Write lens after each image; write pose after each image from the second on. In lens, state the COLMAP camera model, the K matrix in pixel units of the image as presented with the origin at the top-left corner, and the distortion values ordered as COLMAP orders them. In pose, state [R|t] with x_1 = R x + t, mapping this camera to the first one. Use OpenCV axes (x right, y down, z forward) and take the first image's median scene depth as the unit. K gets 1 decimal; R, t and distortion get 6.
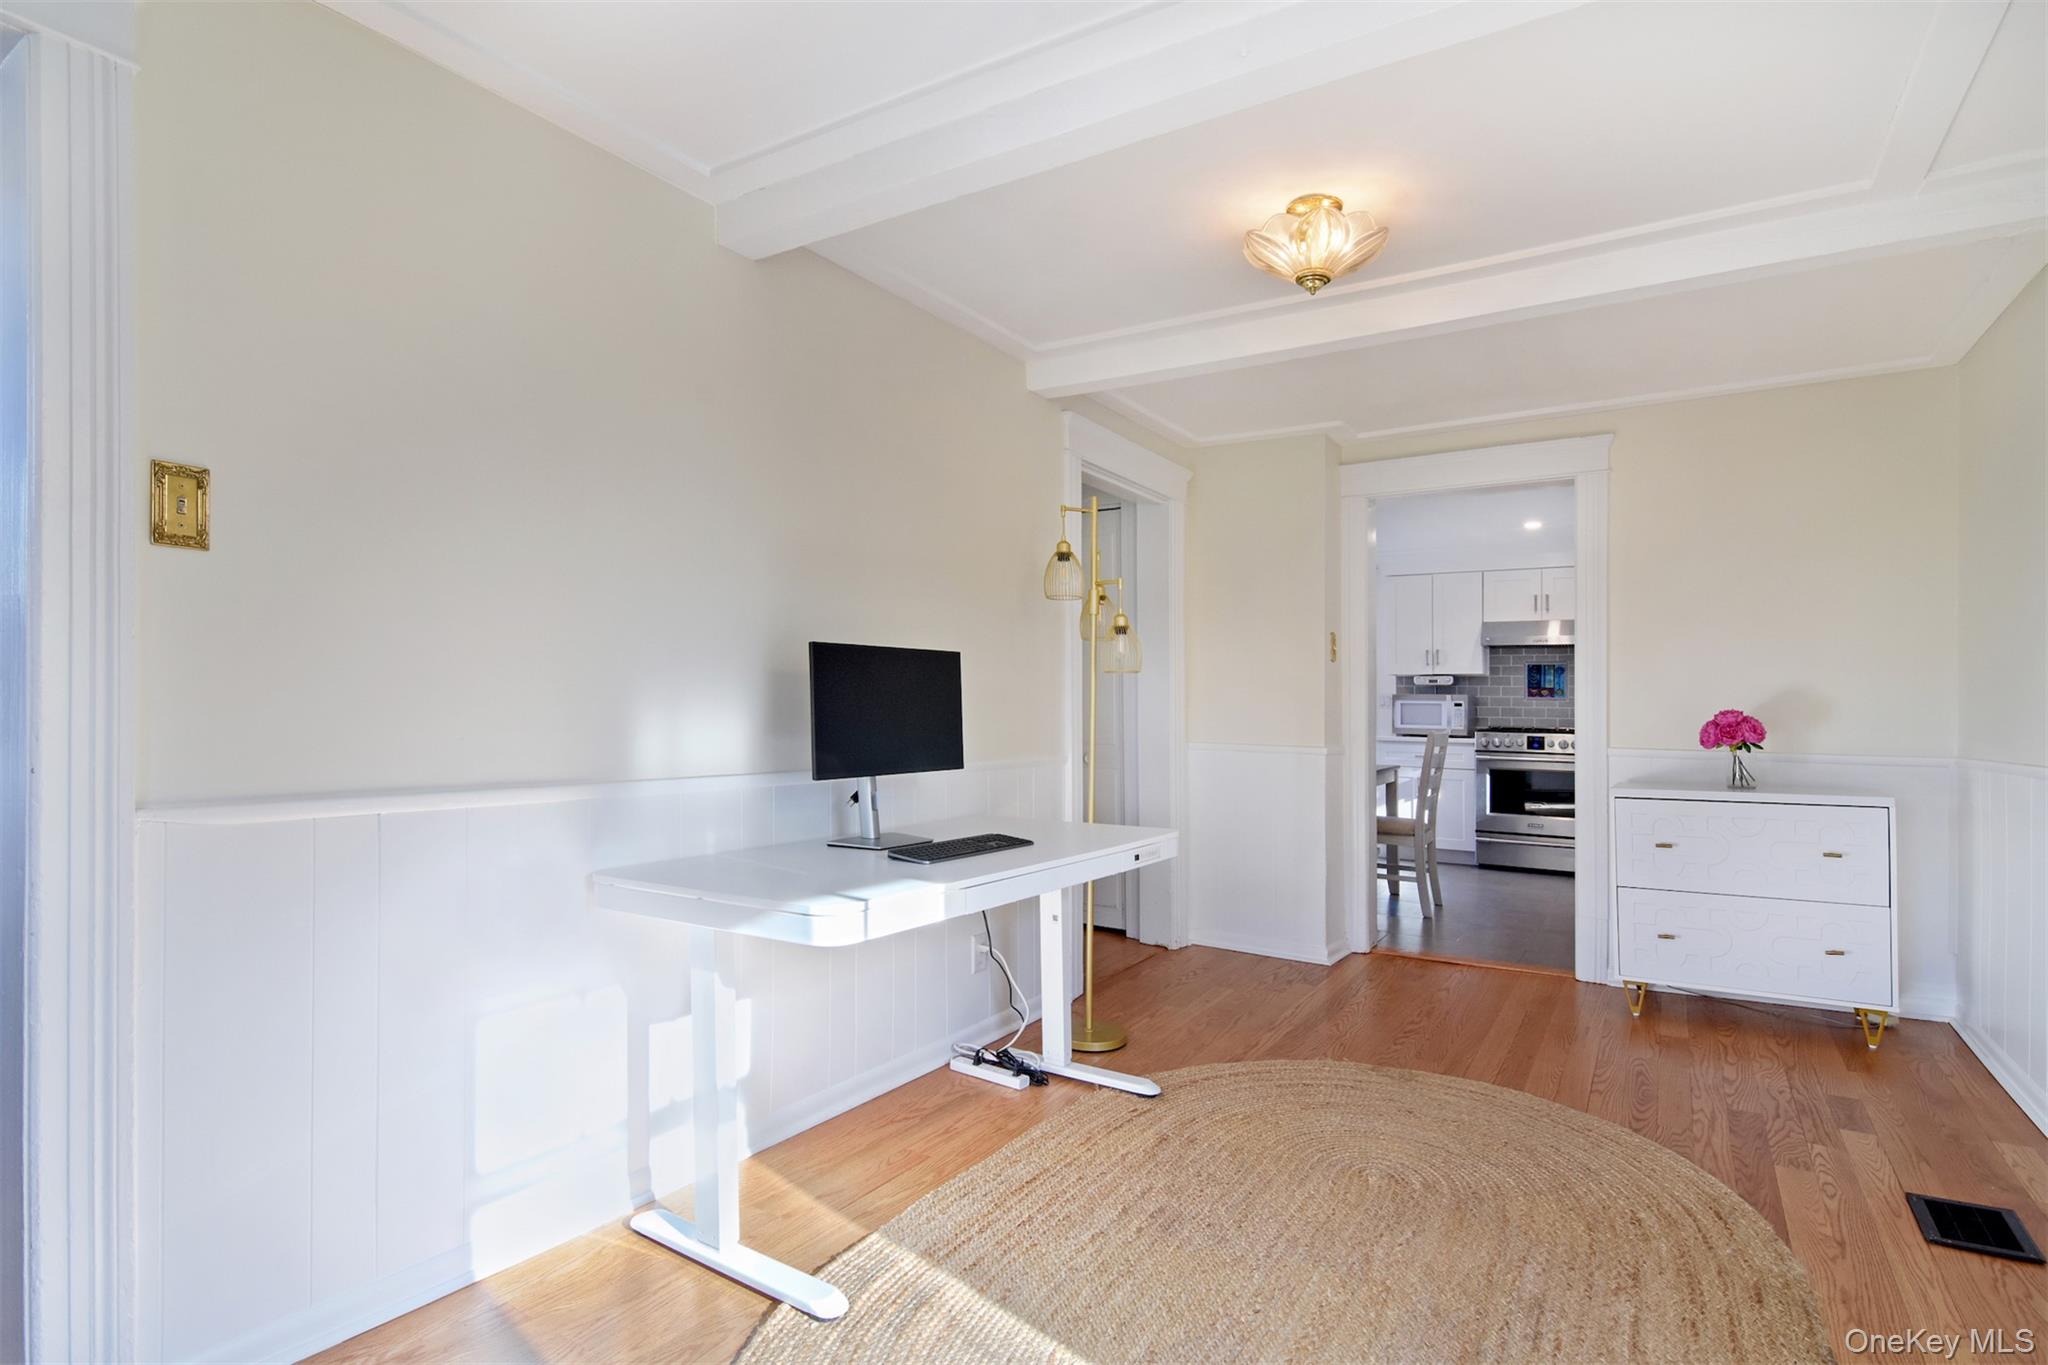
lens RADIAL K [[1023.1, 0, 1025.3], [0, 1023.1, 692.0], [0, 0, 1]] dist [-0.000121, -0.000110]
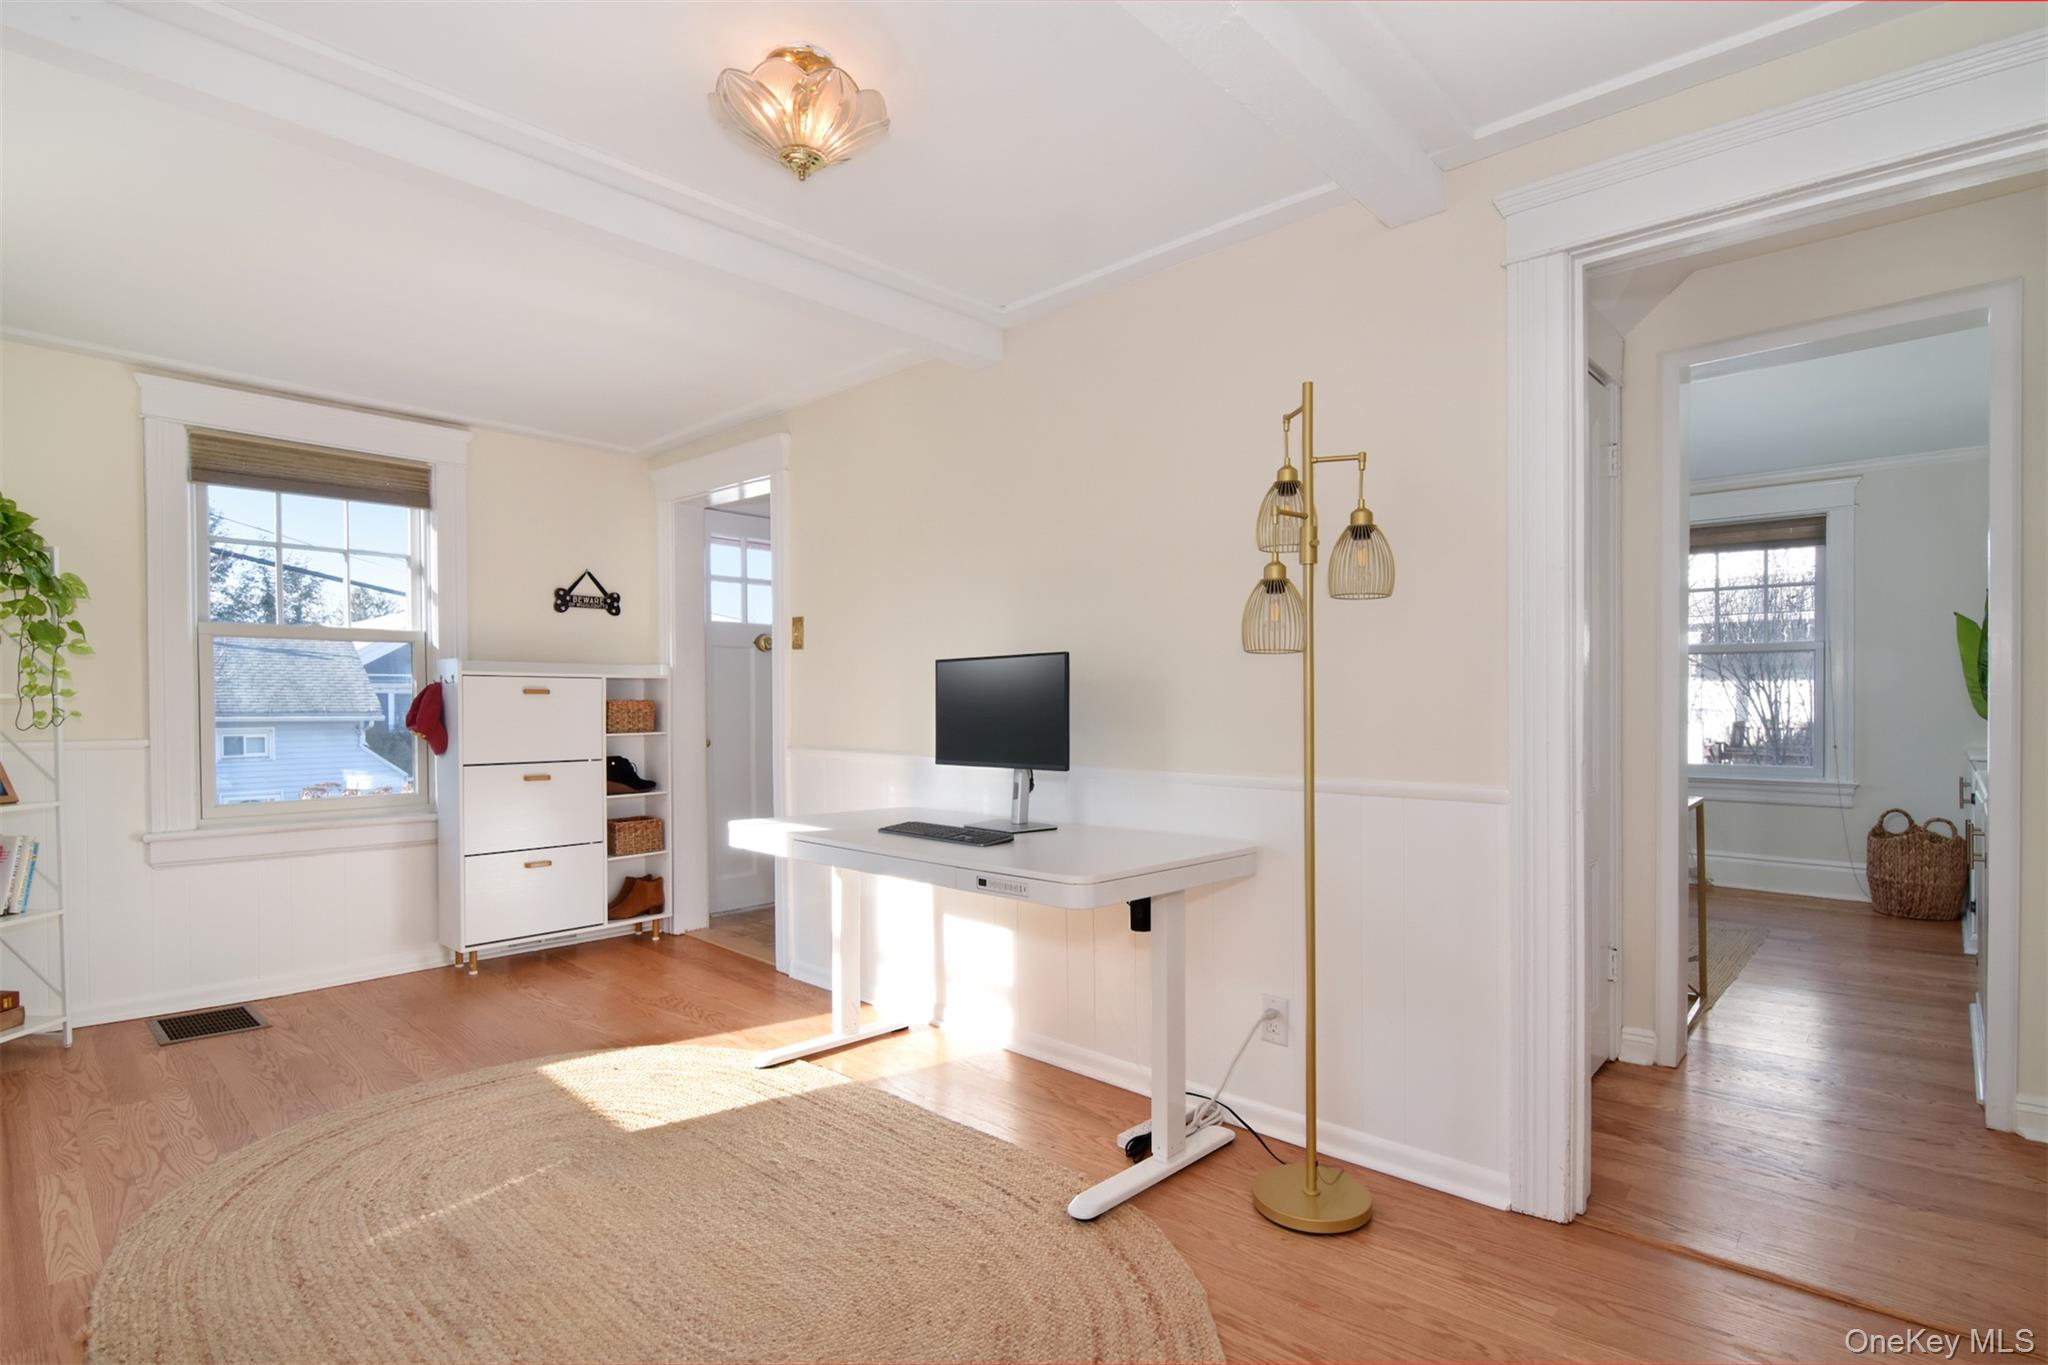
lens RADIAL K [[1023.1, 0, 1025.3], [0, 1023.1, 692.0], [0, 0, 1]] dist [-0.000121, -0.000110]
pose [[-0.188397, -0.010208, -0.982040, 0.904550], [0.027580, 0.999497, -0.015681, 0.014369], [0.981706, -0.030039, -0.188021, 1.143955]]
